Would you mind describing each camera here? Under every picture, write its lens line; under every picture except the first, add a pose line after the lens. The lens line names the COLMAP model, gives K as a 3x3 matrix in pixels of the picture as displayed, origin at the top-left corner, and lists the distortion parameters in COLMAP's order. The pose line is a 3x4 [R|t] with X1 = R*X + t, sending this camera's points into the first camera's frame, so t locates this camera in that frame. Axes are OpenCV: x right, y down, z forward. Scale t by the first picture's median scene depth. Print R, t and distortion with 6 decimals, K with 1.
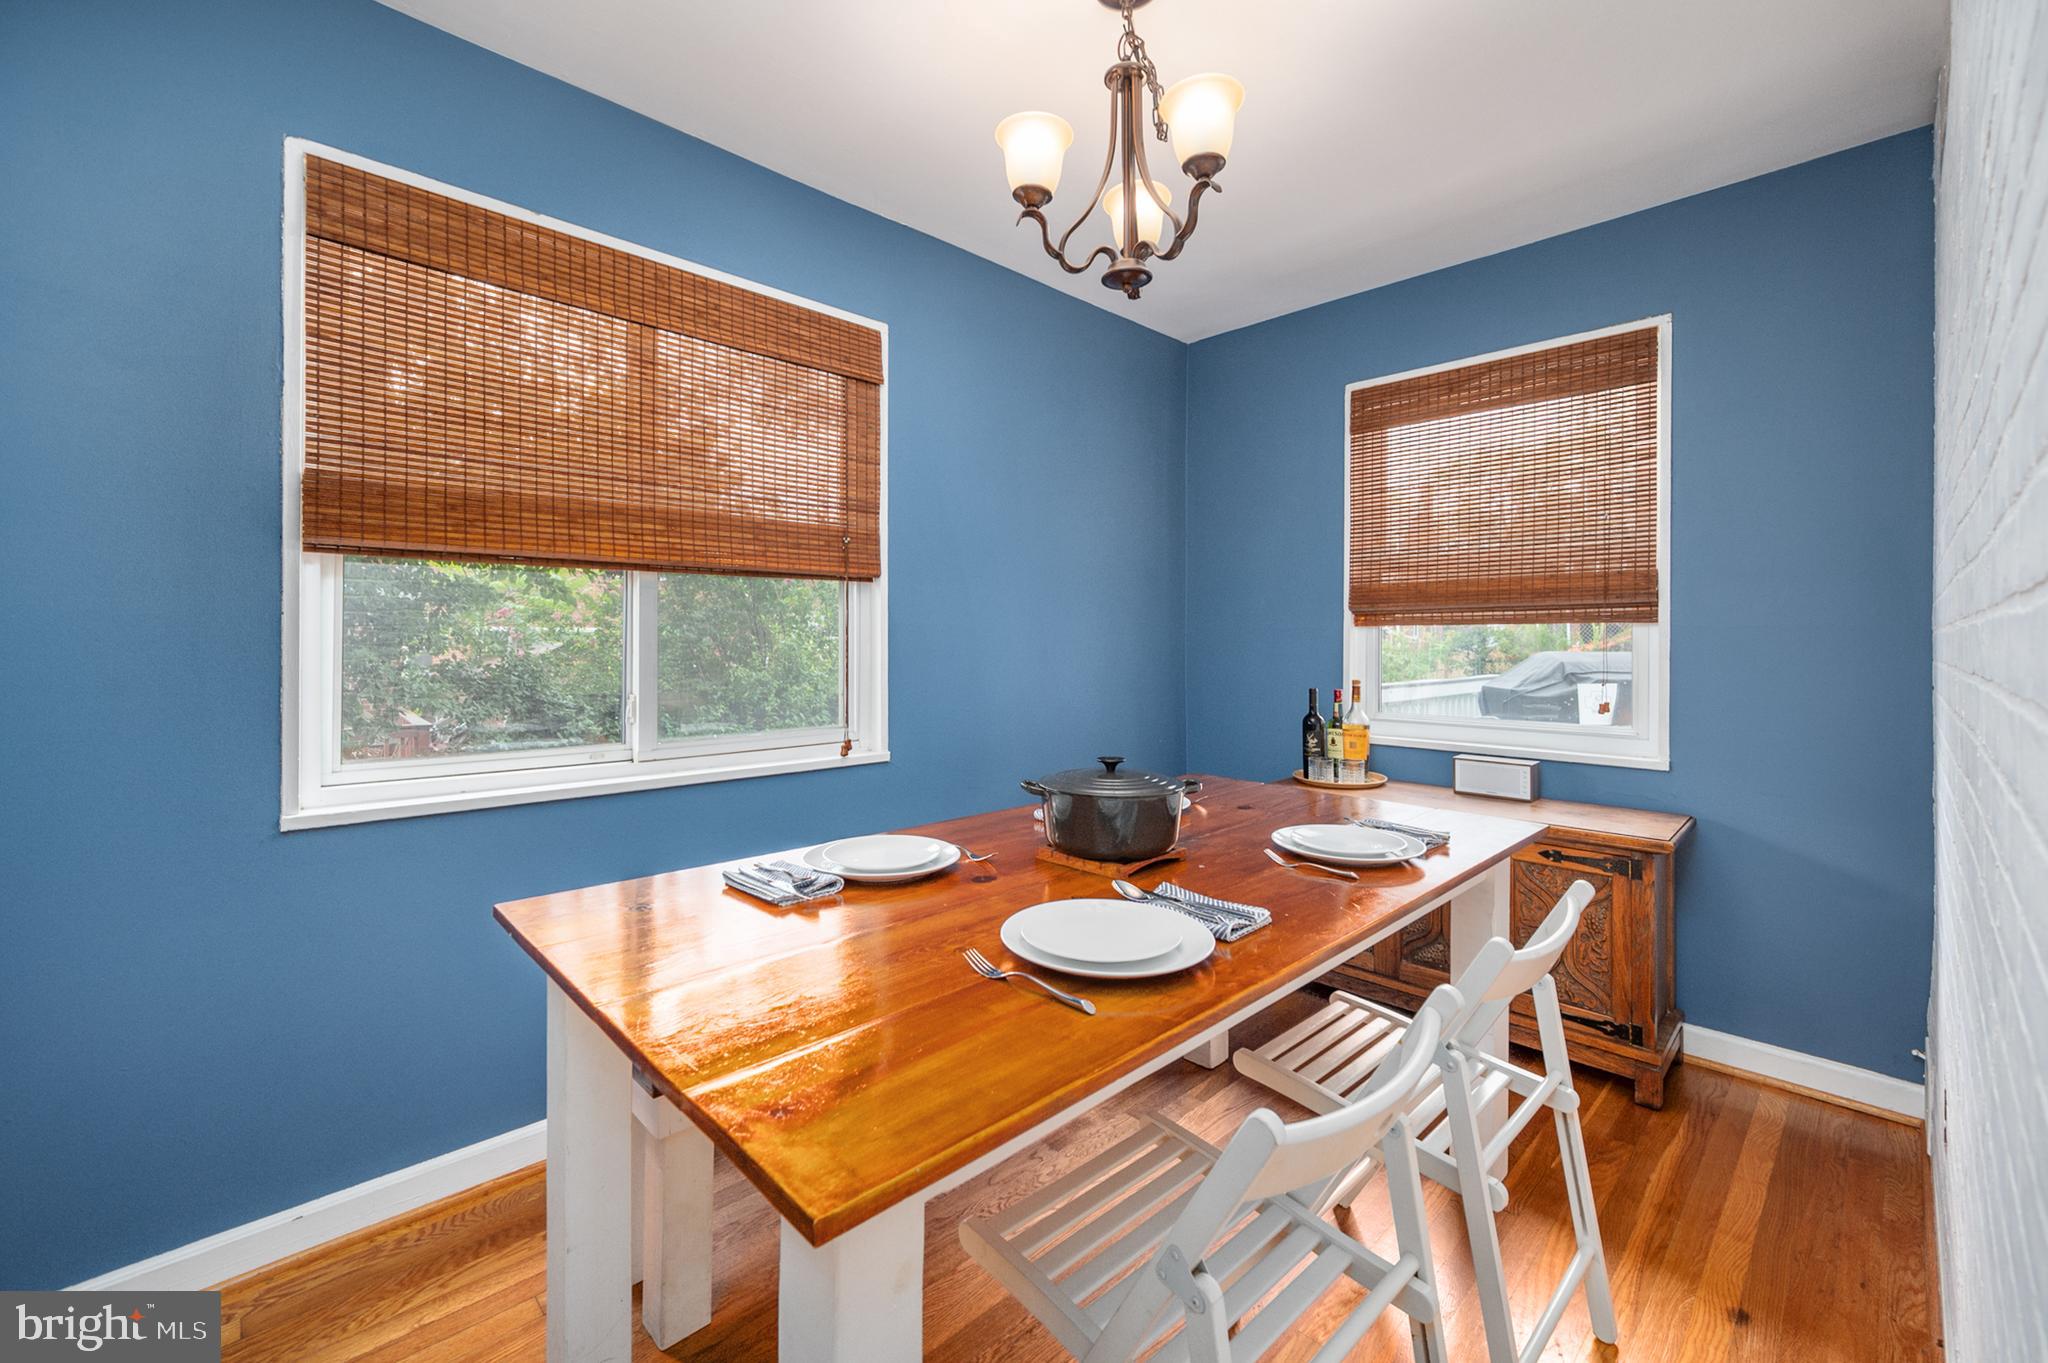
lens RADIAL K [[832.1, 0, 1019.4], [0, 832.1, 642.3], [0, 0, 1]] dist [0.000051, 0.000002]
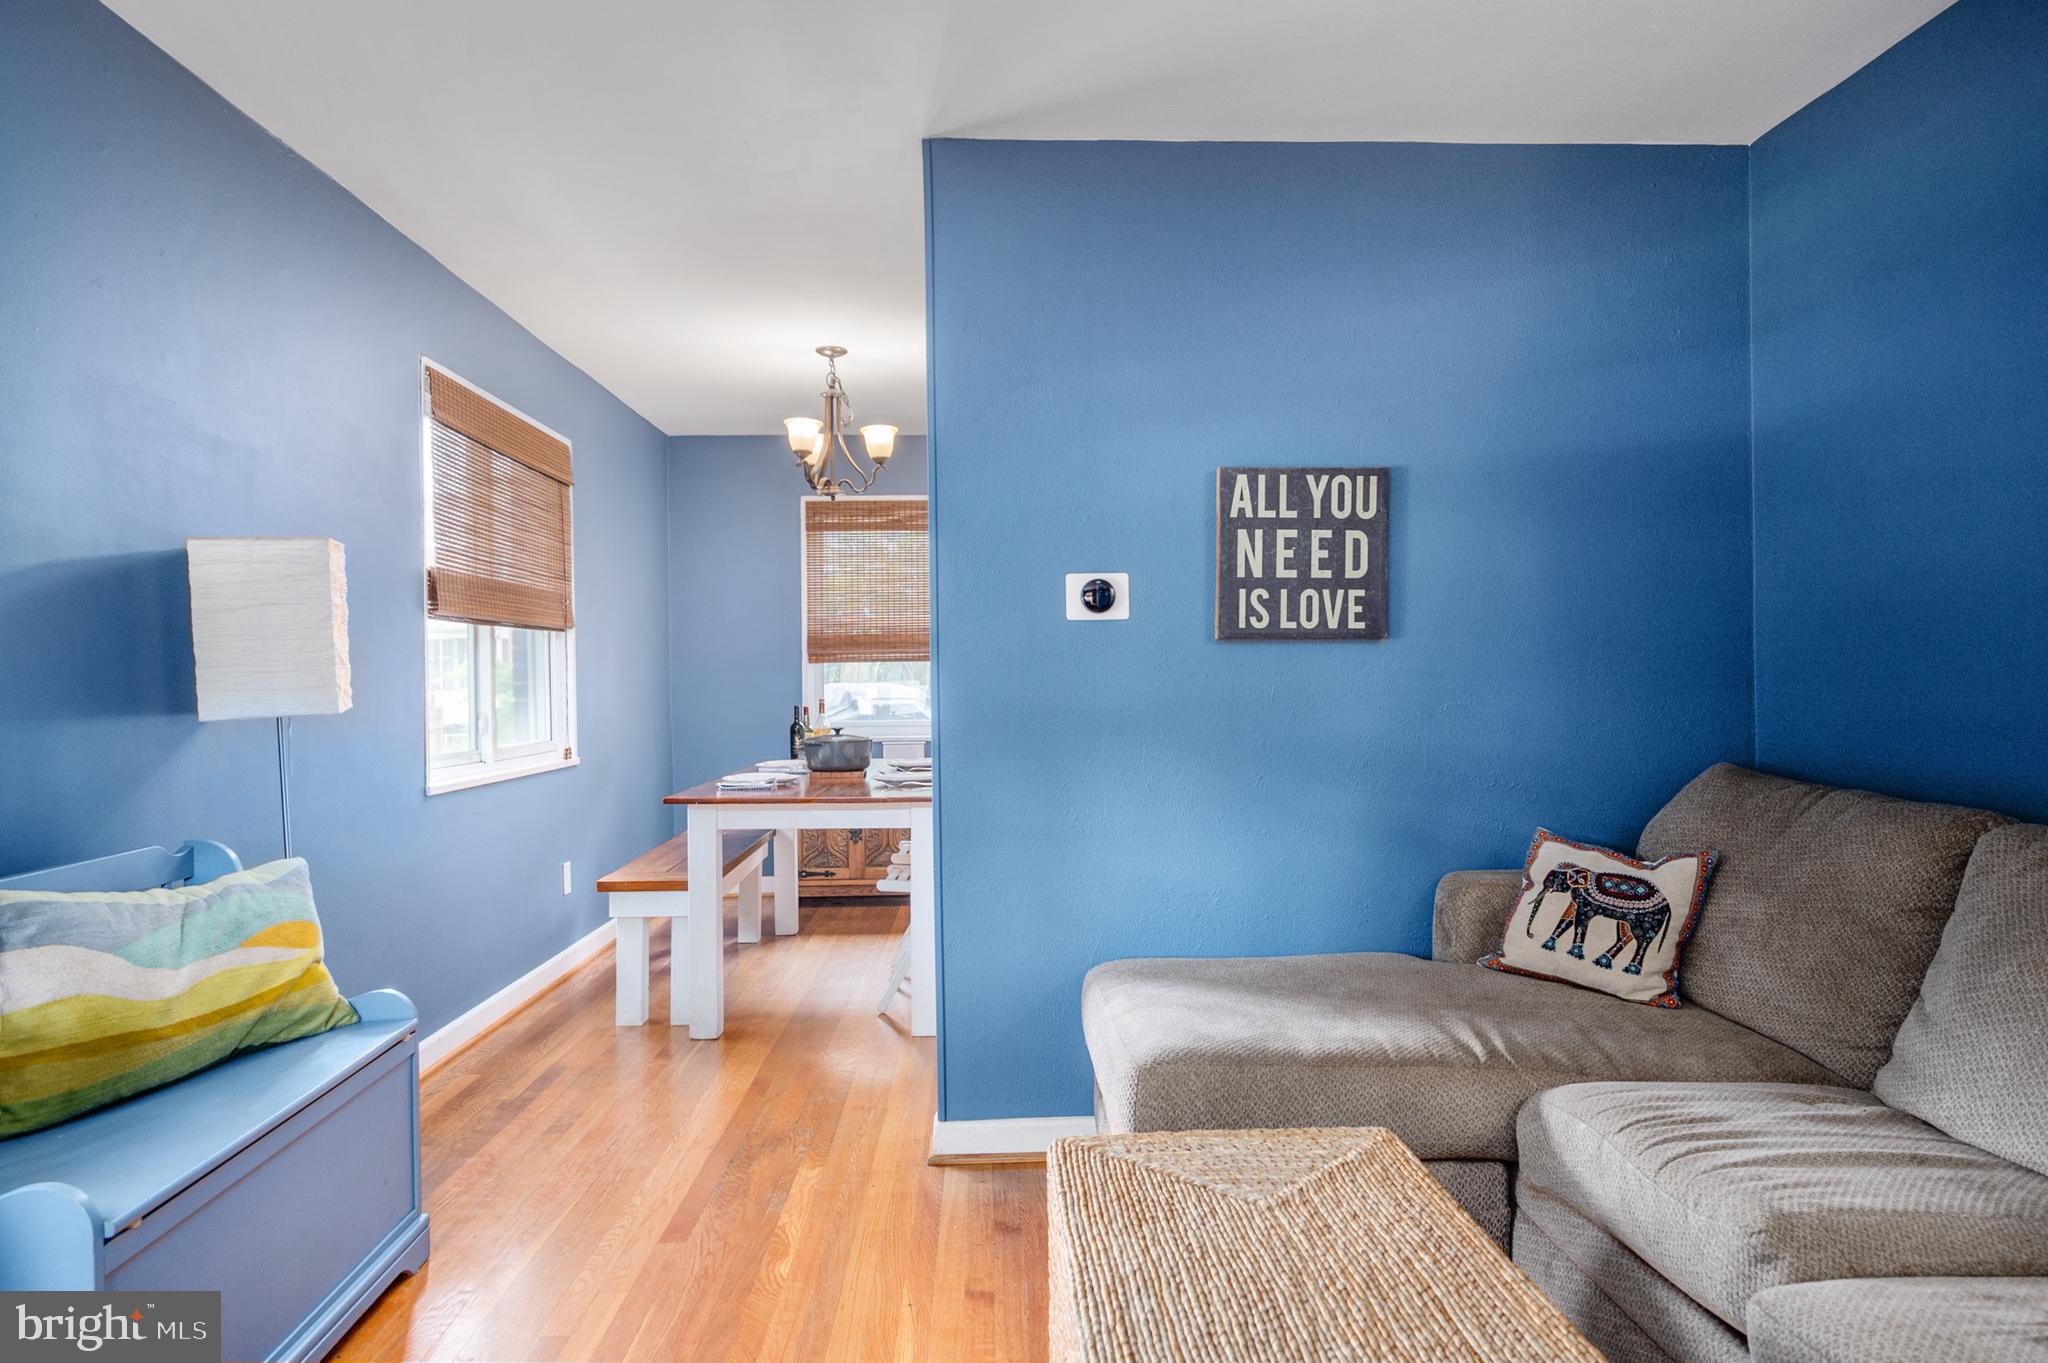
lens RADIAL K [[1249.9, 0, 1024.0], [0, 1249.9, 681.5], [0, 0, 1]] dist [0.000196, -0.000995]
pose [[0.661865, -0.014594, 0.749481, -1.201350], [0.016360, 0.999854, 0.005022, 0.009298], [-0.749445, 0.008938, 0.662007, -0.887401]]
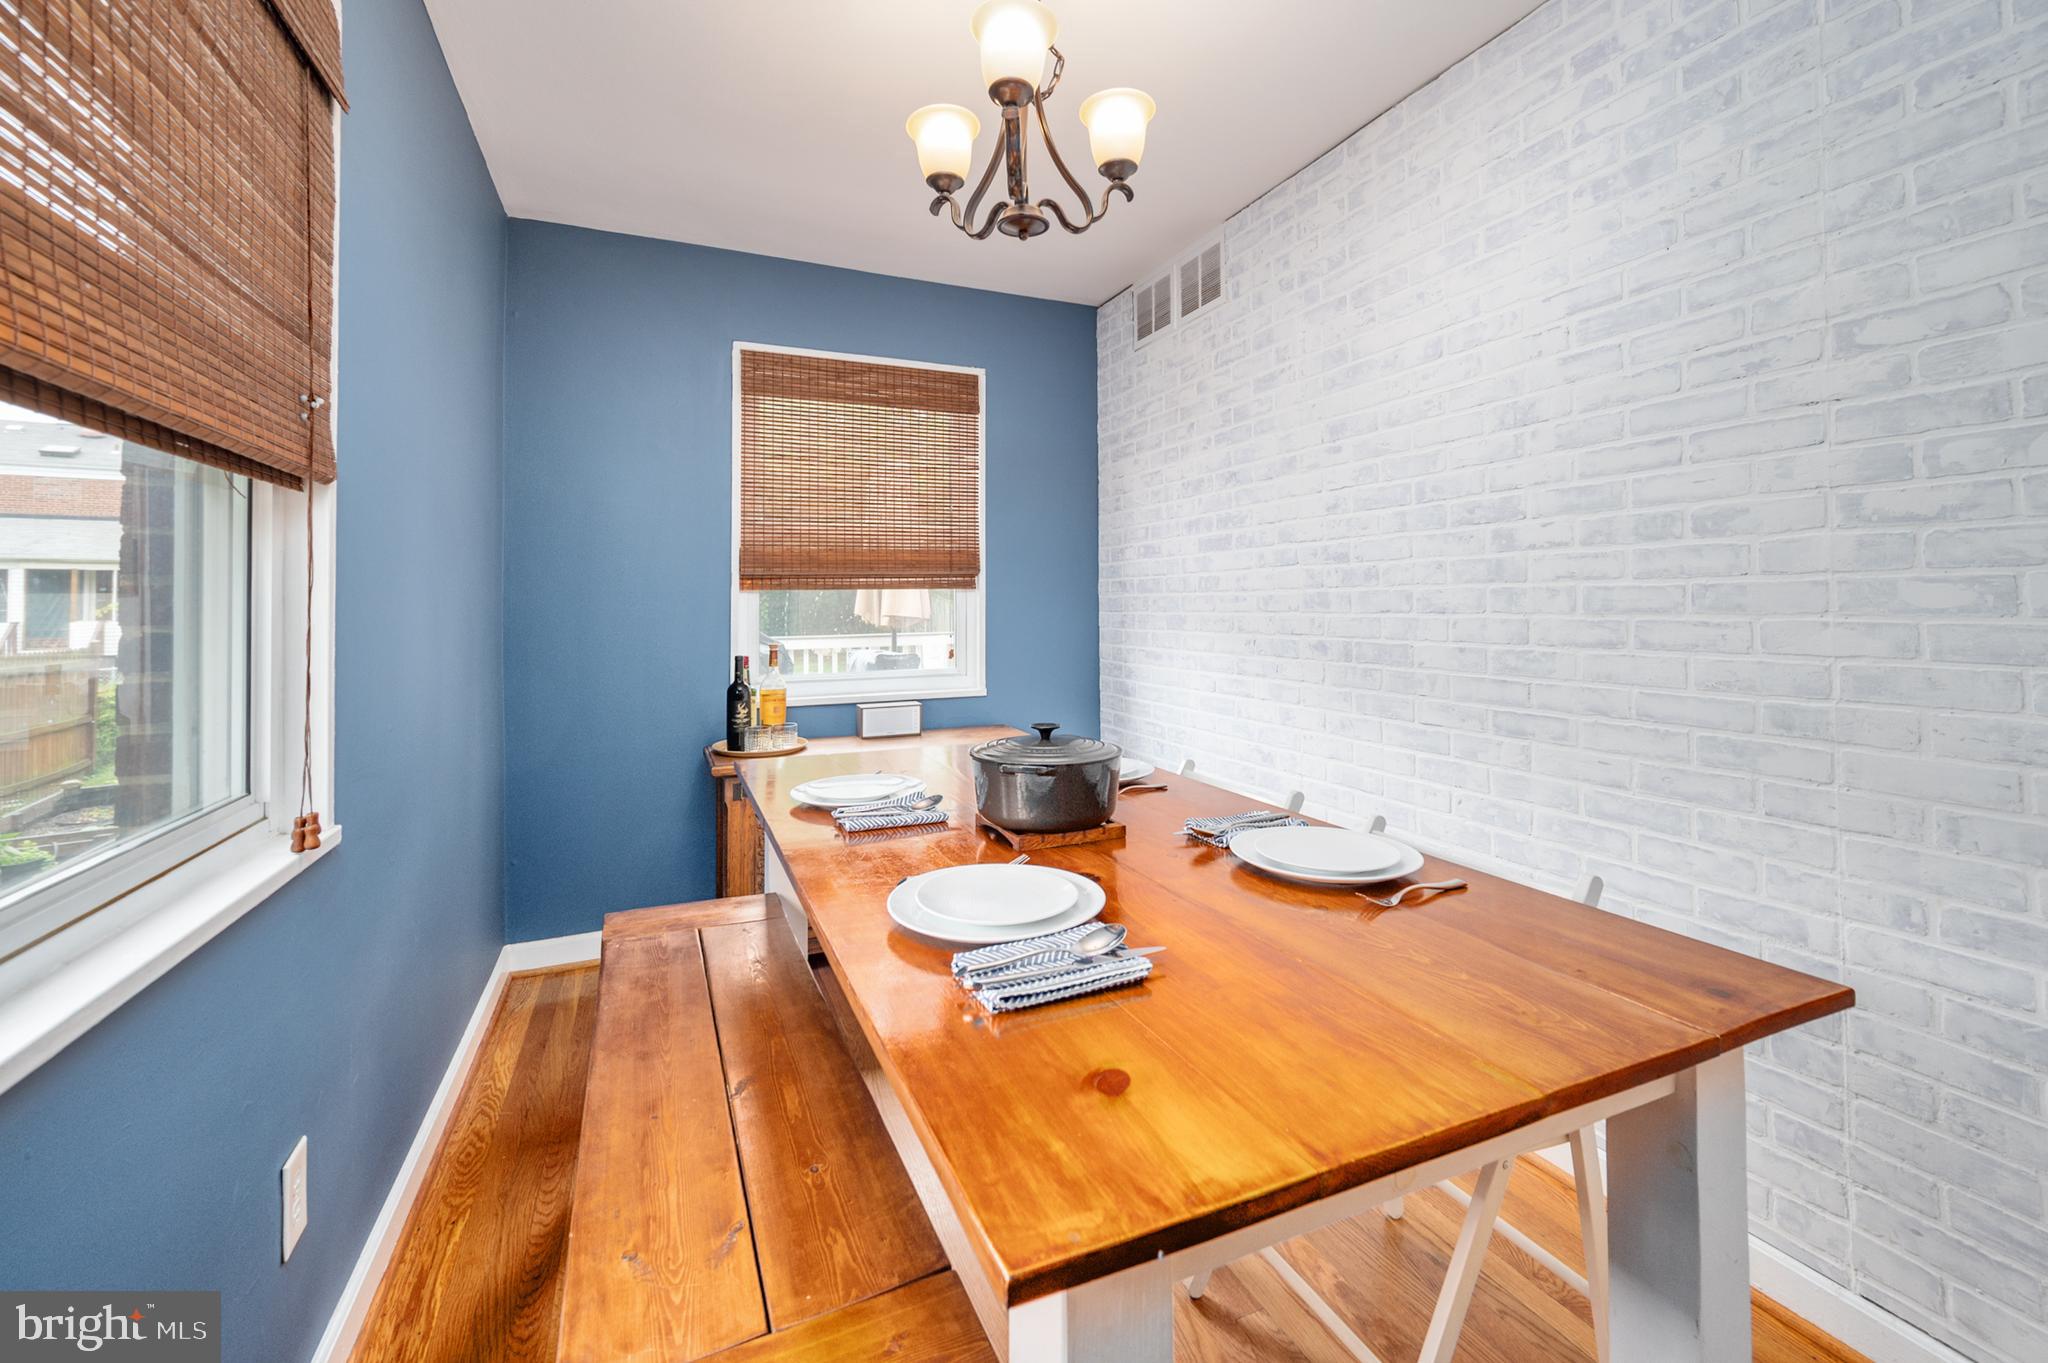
lens RADIAL K [[852.3, 0, 1025.1], [0, 852.3, 586.5], [0, 0, 1]] dist [0.000062, 0.000320]
pose [[0.343552, 0.012412, 0.939052, -0.509582], [0.014638, 0.999720, -0.018569, -0.000253], [-0.939019, 0.020126, 0.343275, 0.422855]]
